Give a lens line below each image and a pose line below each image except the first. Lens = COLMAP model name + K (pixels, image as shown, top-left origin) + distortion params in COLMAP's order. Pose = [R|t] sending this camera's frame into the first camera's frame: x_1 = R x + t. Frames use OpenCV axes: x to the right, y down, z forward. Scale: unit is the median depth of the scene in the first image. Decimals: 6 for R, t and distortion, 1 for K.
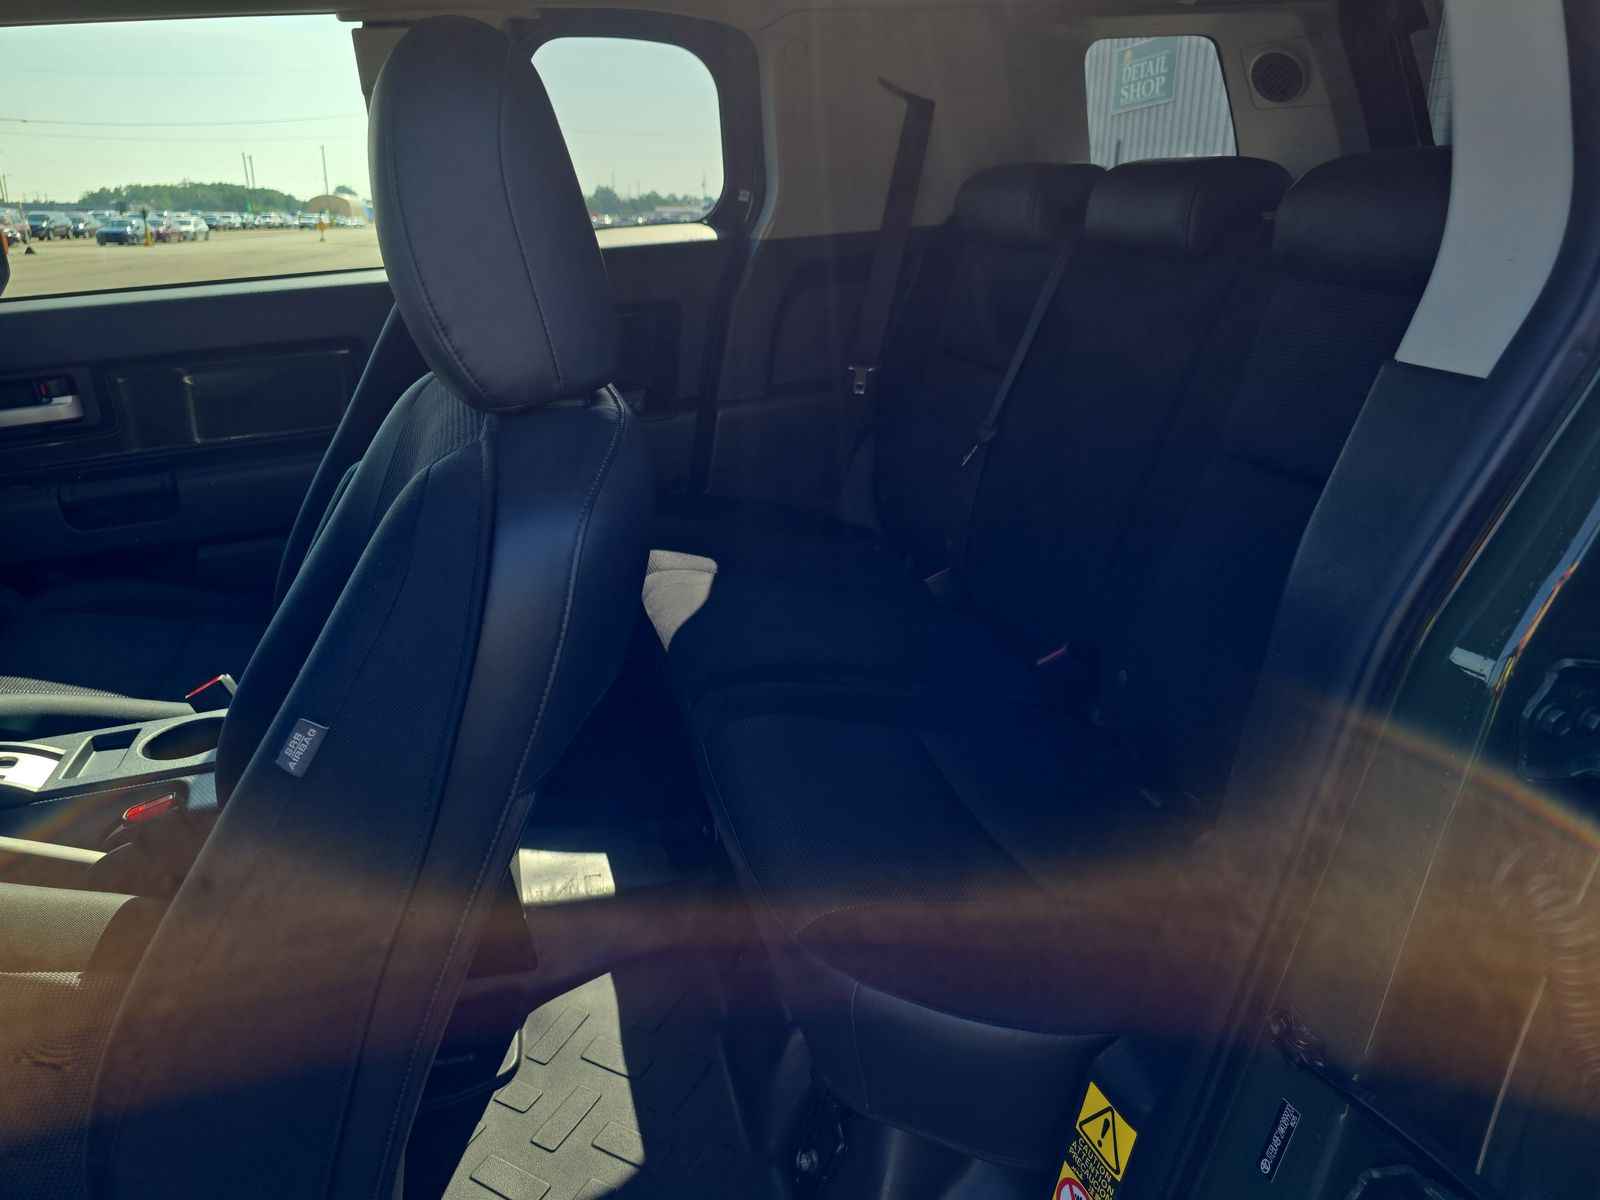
lens RADIAL K [[1078.8, 0, 800.0], [0, 1078.8, 600.0], [0, 0, 1]] dist [-0.016595, -0.001315]
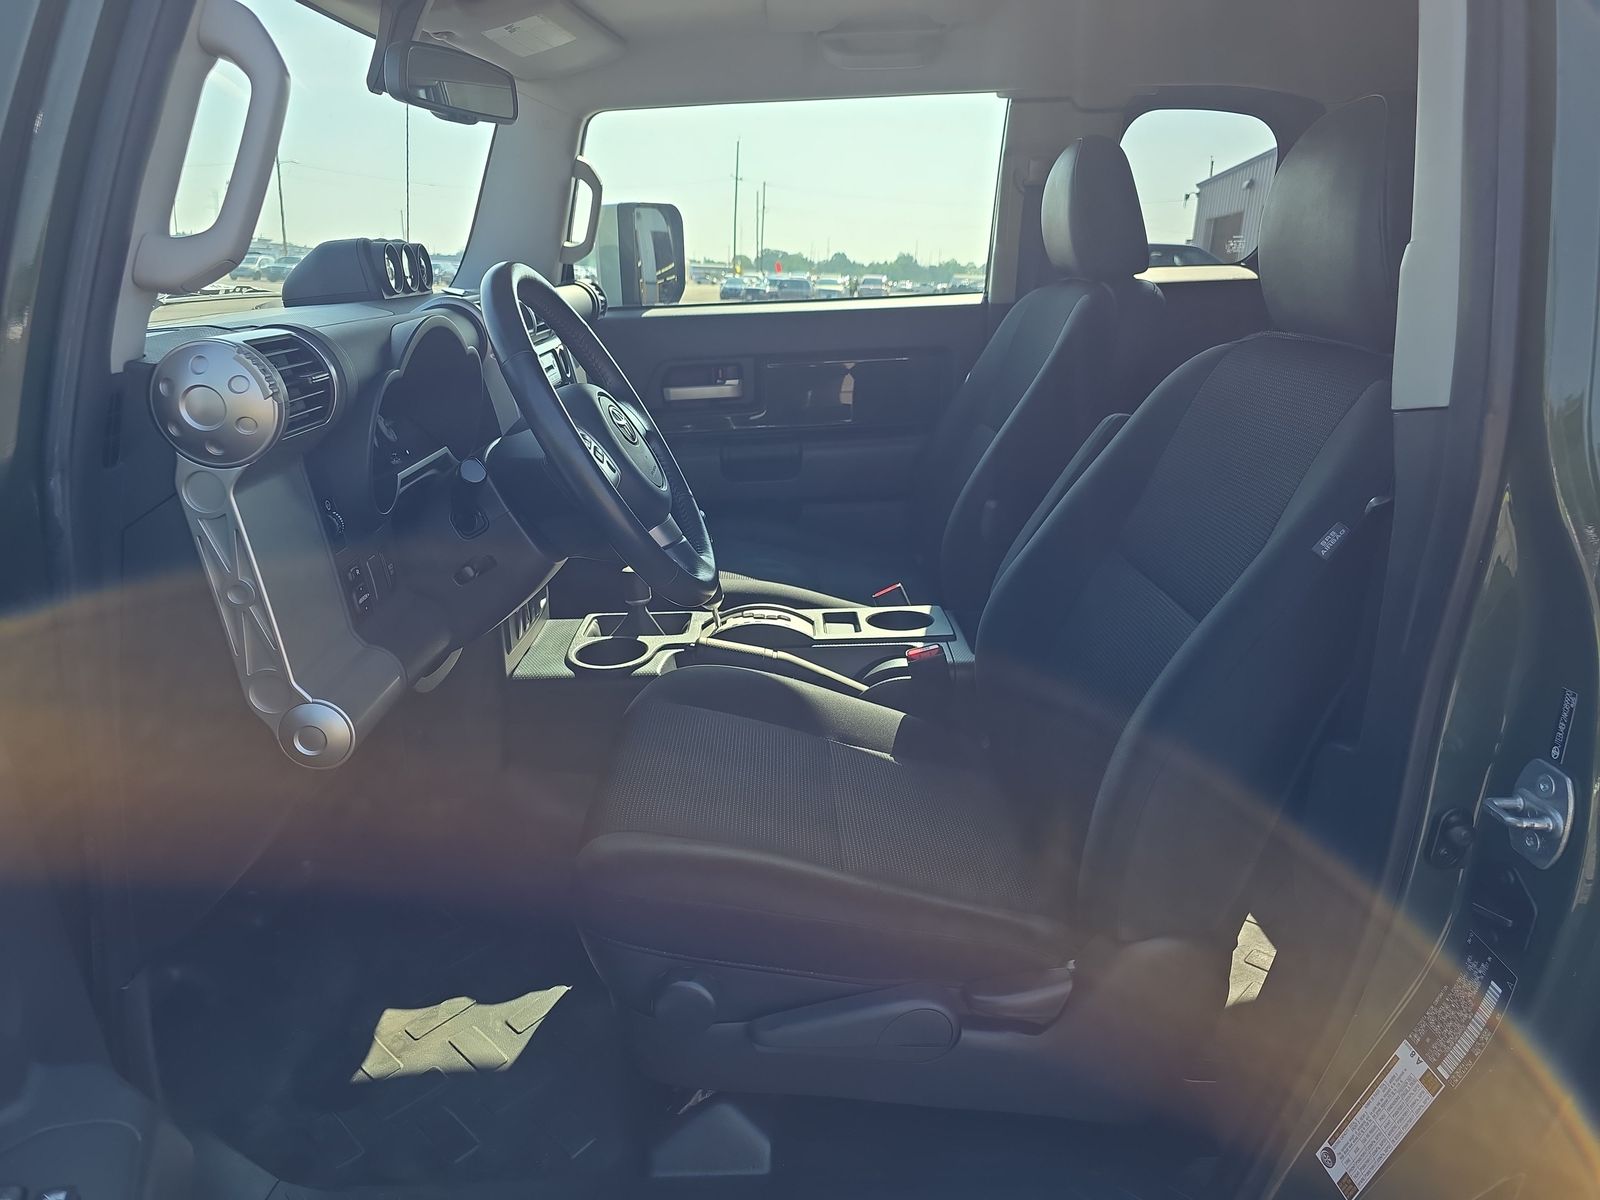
lens RADIAL K [[1055.0, 0, 799.7], [0, 1055.0, 622.1], [0, 0, 1]] dist [0.044175, -0.043372]
pose [[0.975371, 0.095657, -0.198750, -0.303079], [-0.102989, 0.994320, -0.026859, 0.126959], [0.195052, 0.046666, 0.979682, -0.236111]]
